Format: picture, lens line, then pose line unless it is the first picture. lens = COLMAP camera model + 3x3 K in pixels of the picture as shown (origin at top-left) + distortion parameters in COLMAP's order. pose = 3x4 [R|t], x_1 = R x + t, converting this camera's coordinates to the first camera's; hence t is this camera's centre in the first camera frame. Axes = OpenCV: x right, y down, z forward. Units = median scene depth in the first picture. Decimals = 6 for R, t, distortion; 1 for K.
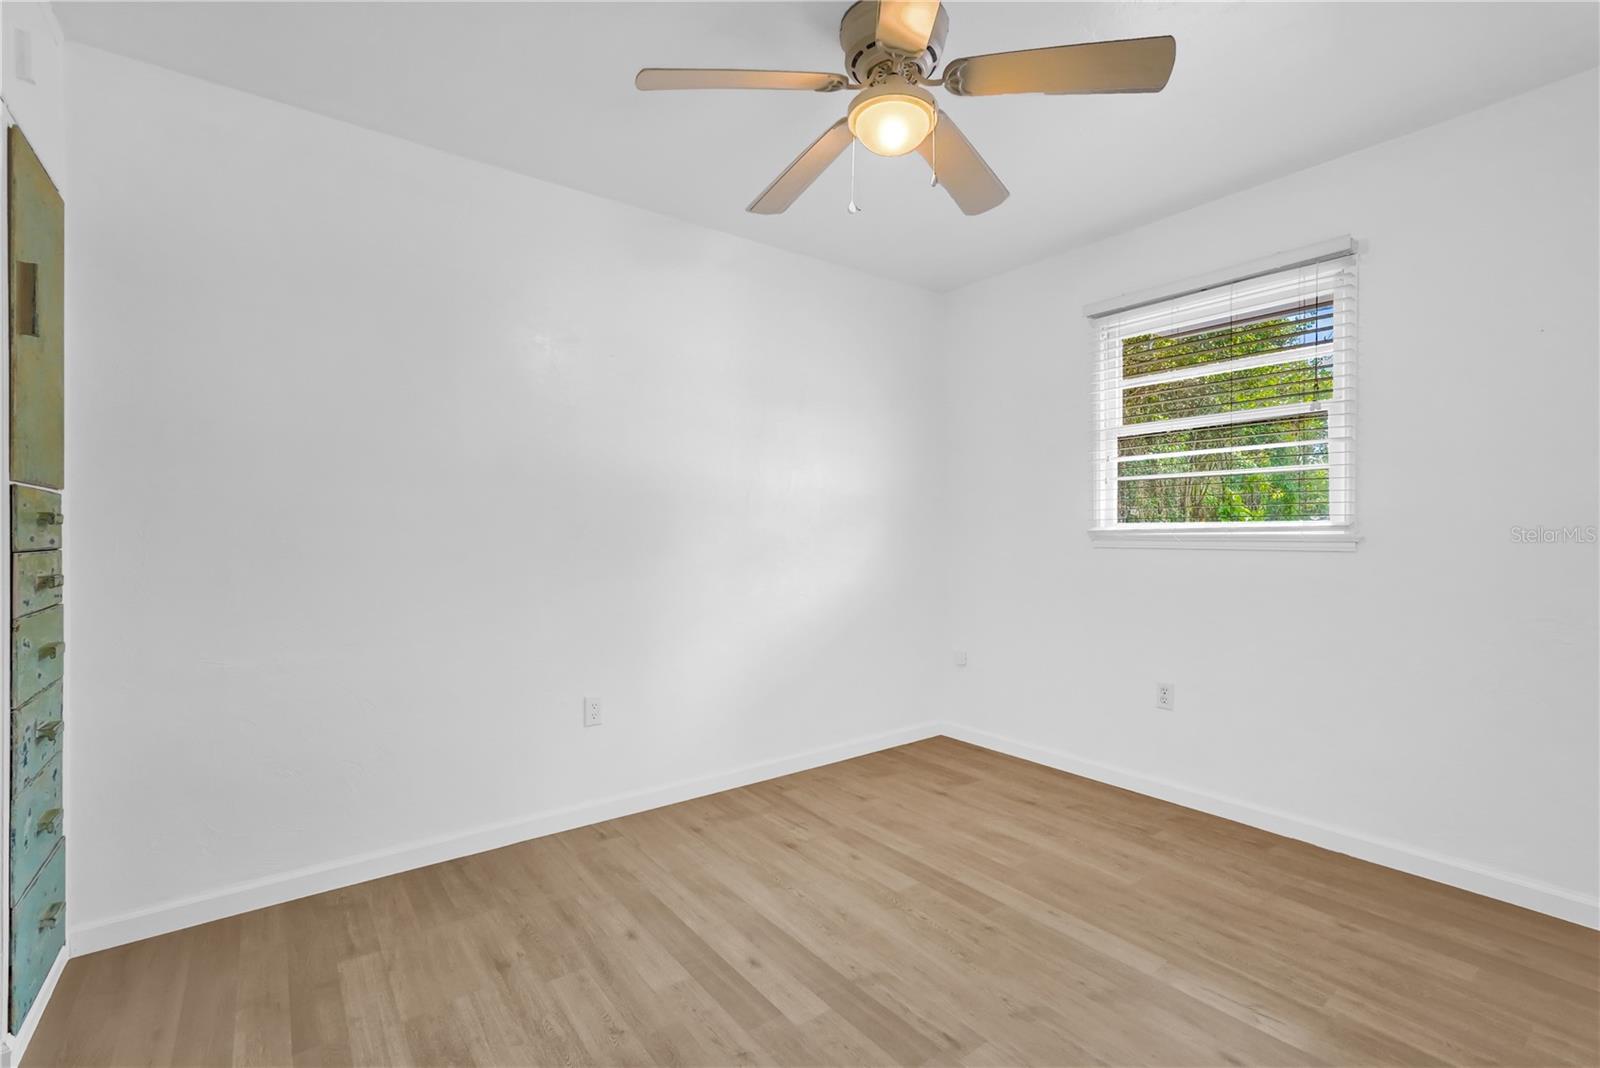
lens RADIAL K [[706.8, 0, 798.1], [0, 706.8, 537.5], [0, 0, 1]] dist [0.000472, 0.000057]
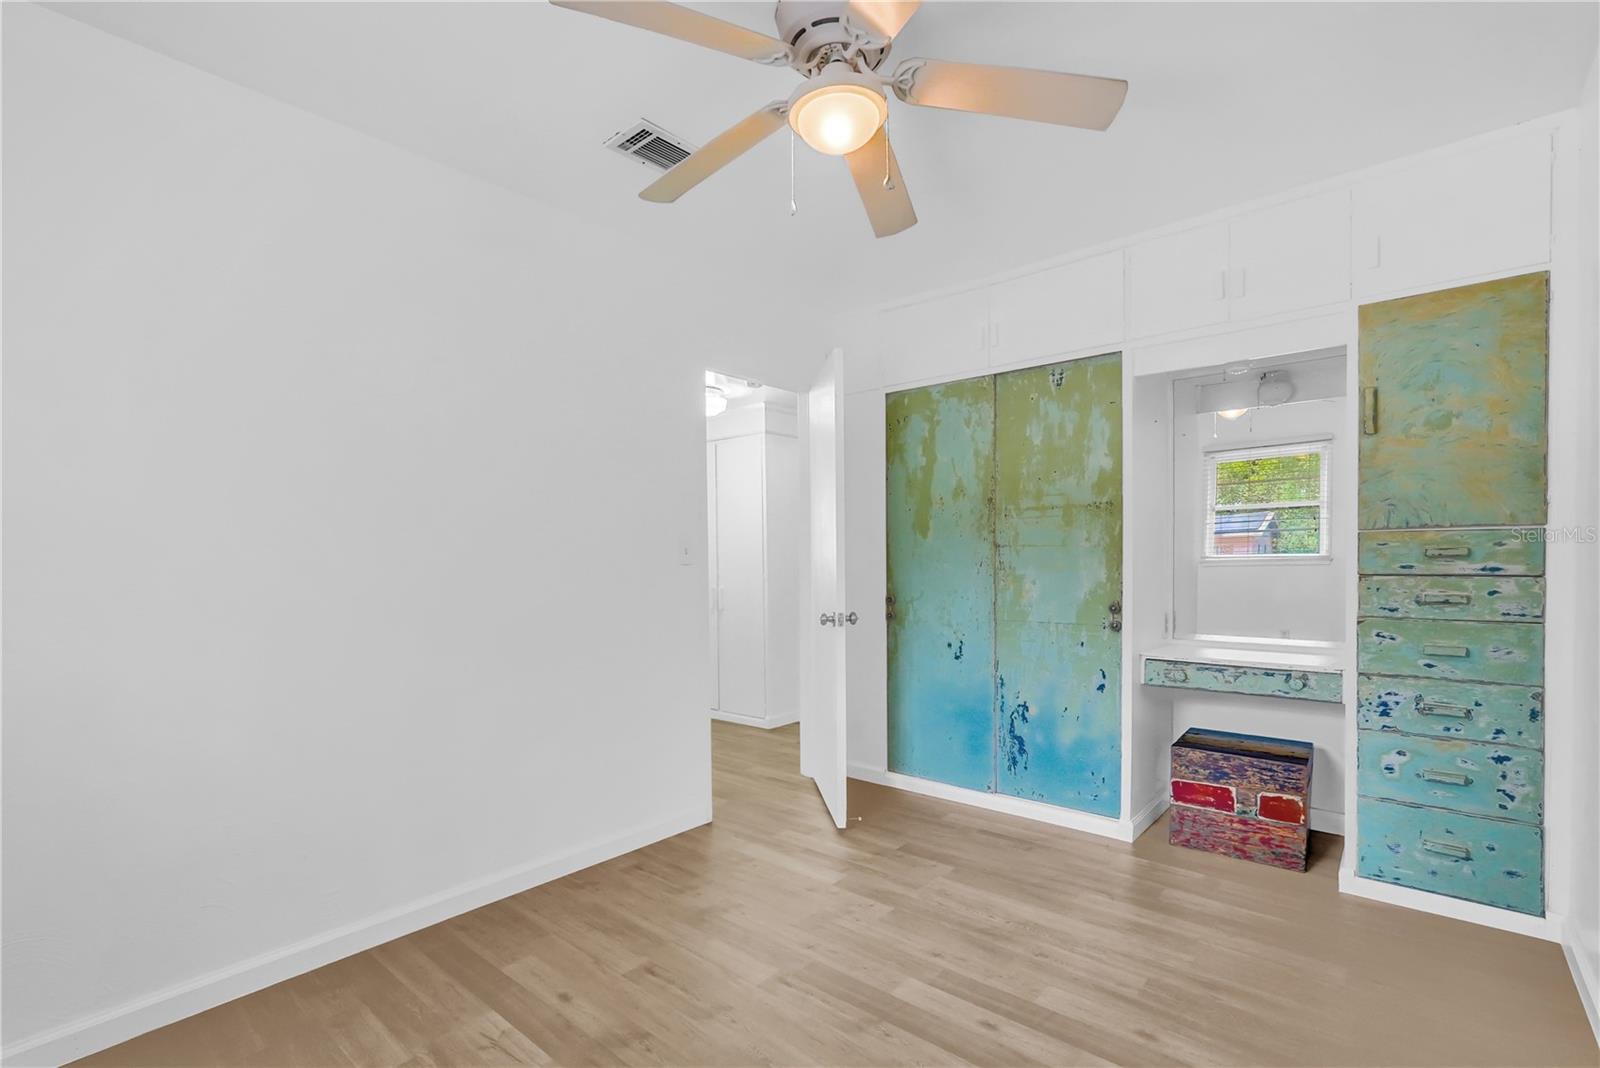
lens RADIAL K [[706.8, 0, 801.5], [0, 706.8, 547.3], [0, 0, 1]] dist [0.000472, 0.000057]
pose [[-0.974799, 0.003151, -0.223065, 0.413032], [0.007304, 0.999815, -0.017796, -0.021570], [0.222968, -0.018977, -0.974641, 1.990003]]
